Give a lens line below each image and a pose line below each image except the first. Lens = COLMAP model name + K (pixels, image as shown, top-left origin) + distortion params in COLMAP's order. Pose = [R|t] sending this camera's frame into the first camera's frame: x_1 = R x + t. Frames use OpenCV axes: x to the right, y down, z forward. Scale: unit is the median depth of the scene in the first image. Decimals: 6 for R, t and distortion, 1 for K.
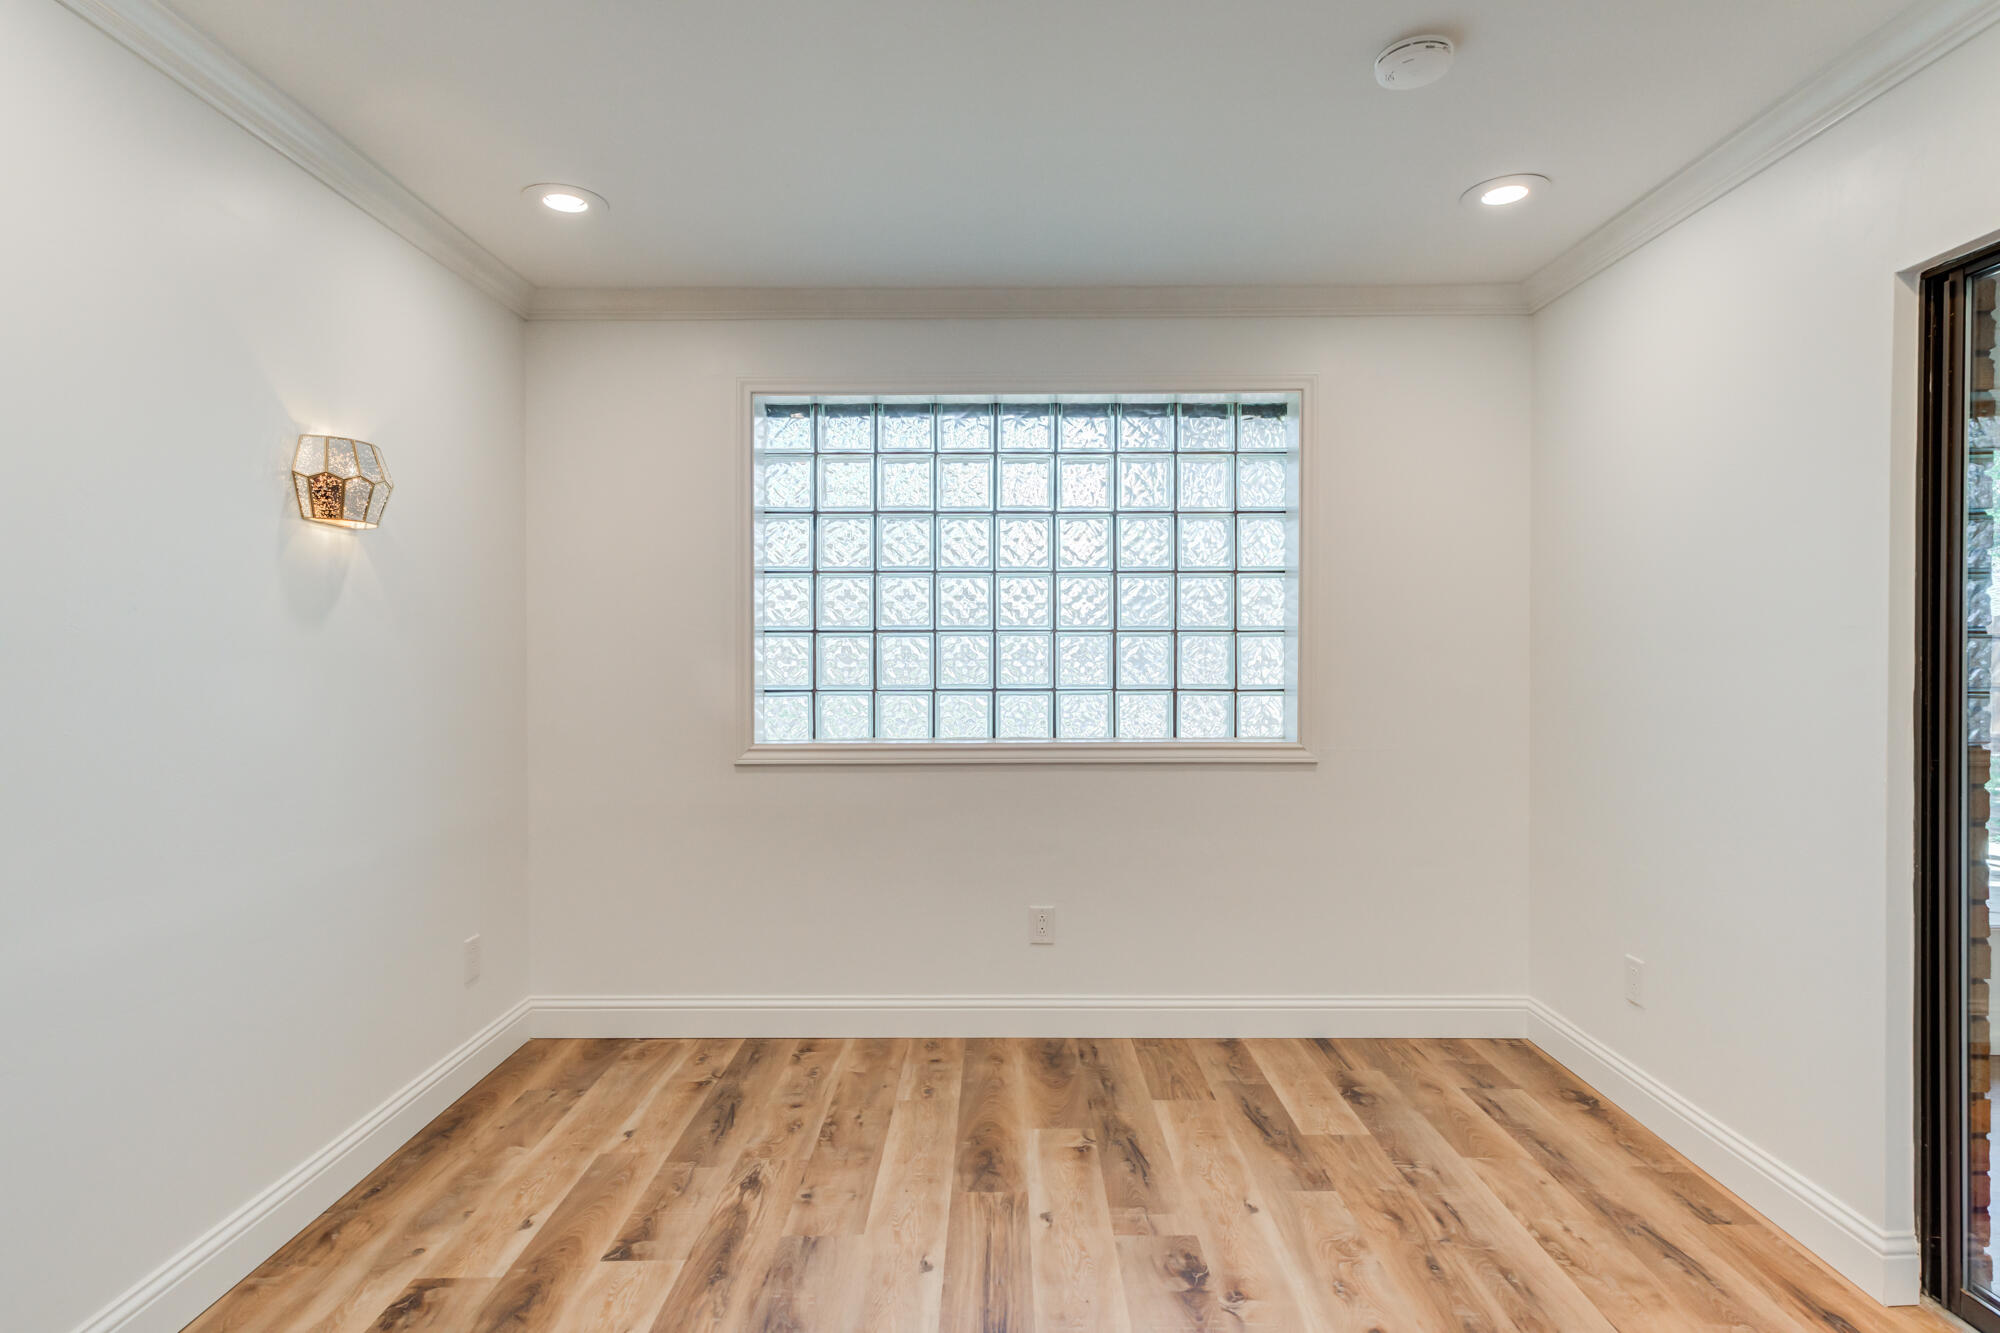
lens RADIAL K [[1030.4, 0, 1000.2], [0, 1030.4, 653.7], [0, 0, 1]] dist [0.016677, 0.006156]
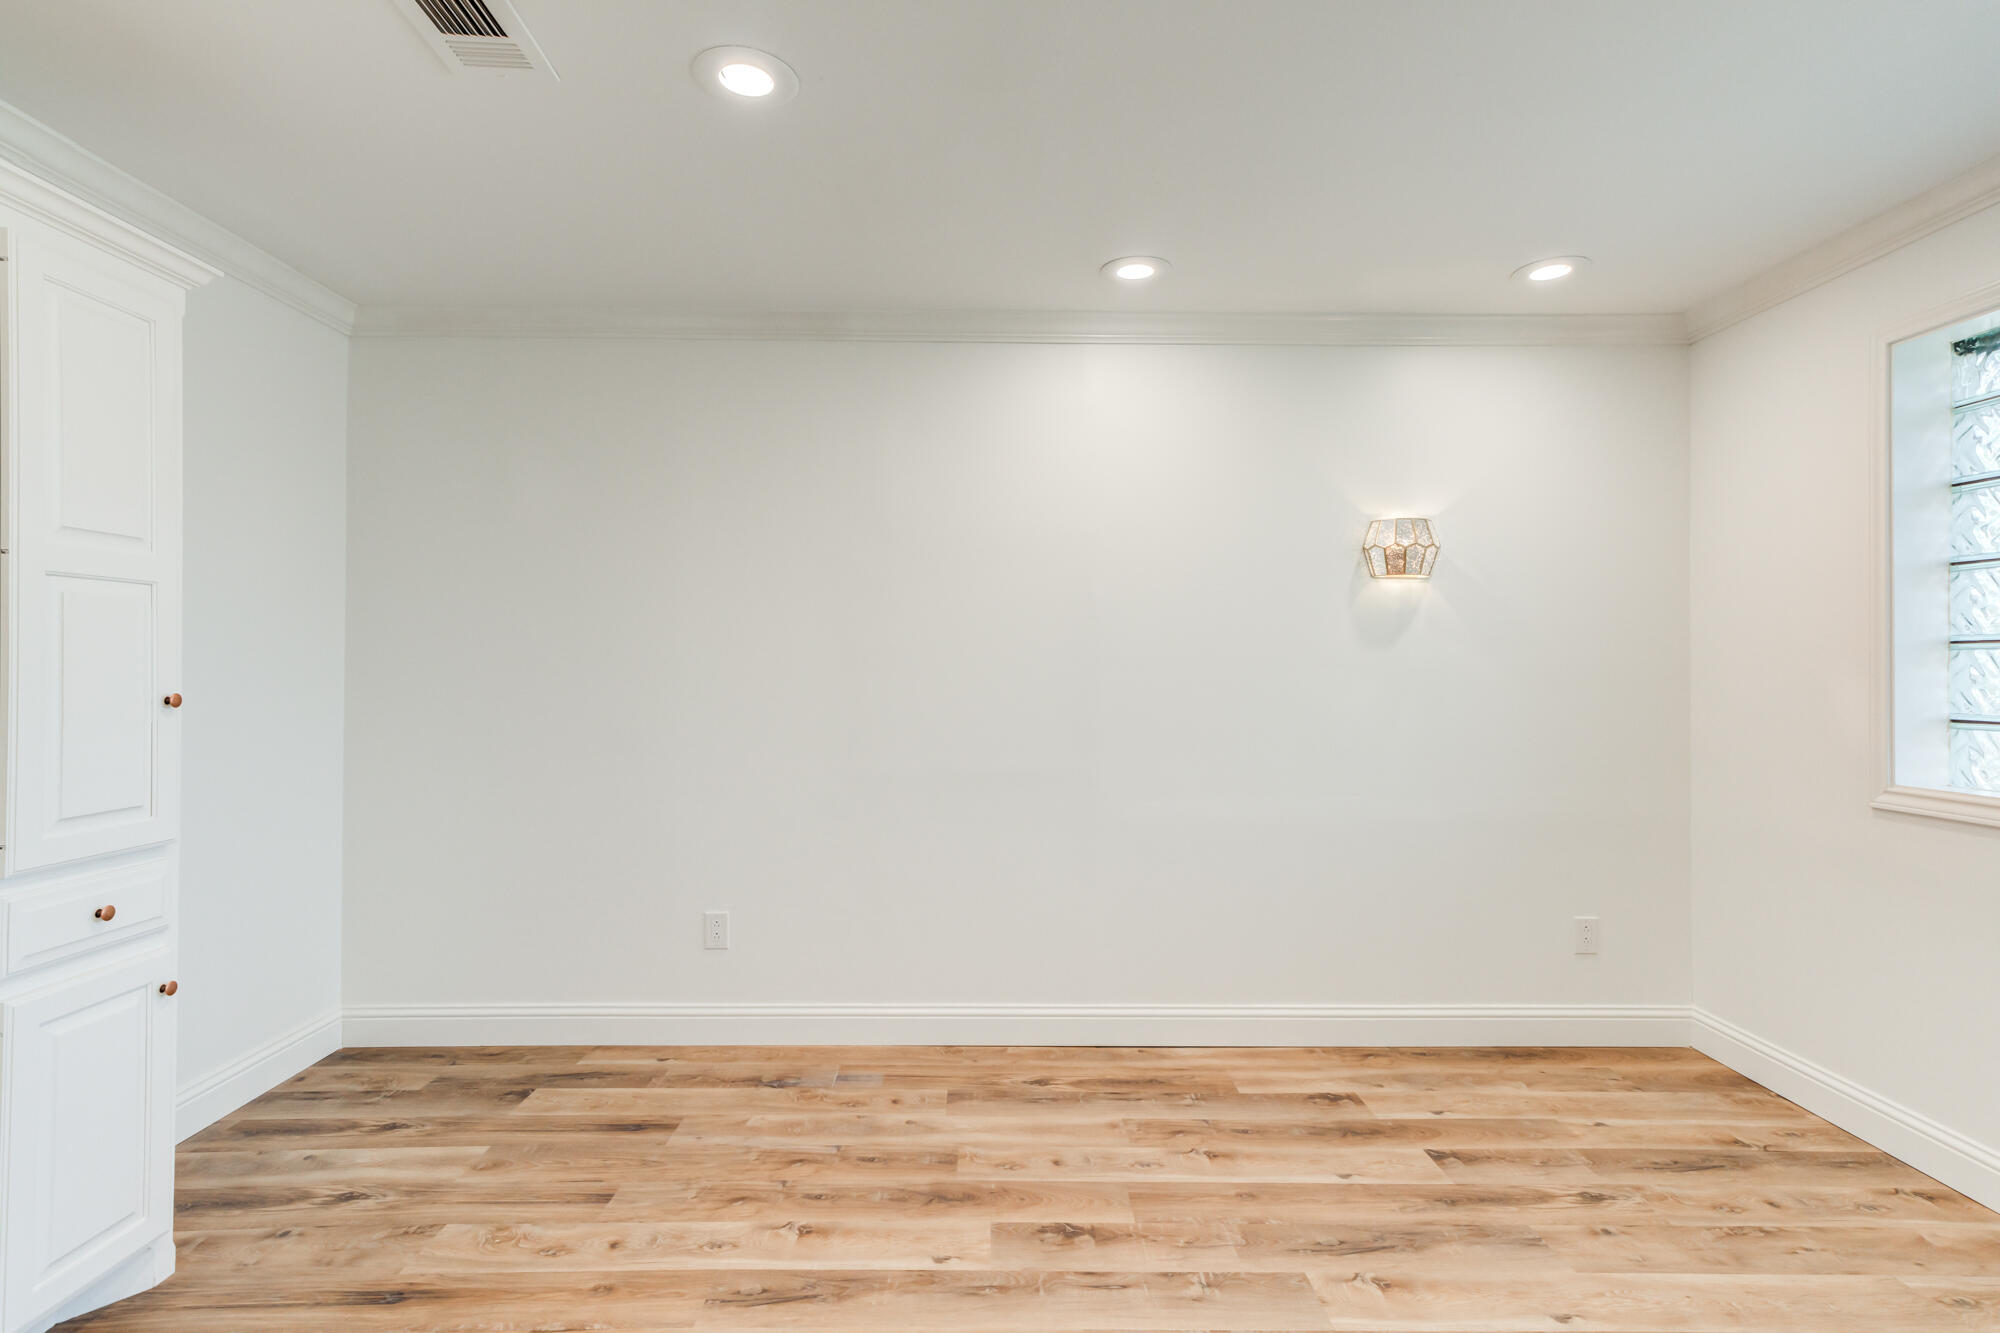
lens RADIAL K [[1030.4, 0, 998.5], [0, 1030.4, 671.5], [0, 0, 1]] dist [0.016677, 0.006156]
pose [[0.003840, 0.007093, -0.999967, 0.720624], [-0.007681, 0.999946, 0.007063, -0.000338], [0.999963, 0.007653, 0.003894, 0.395169]]
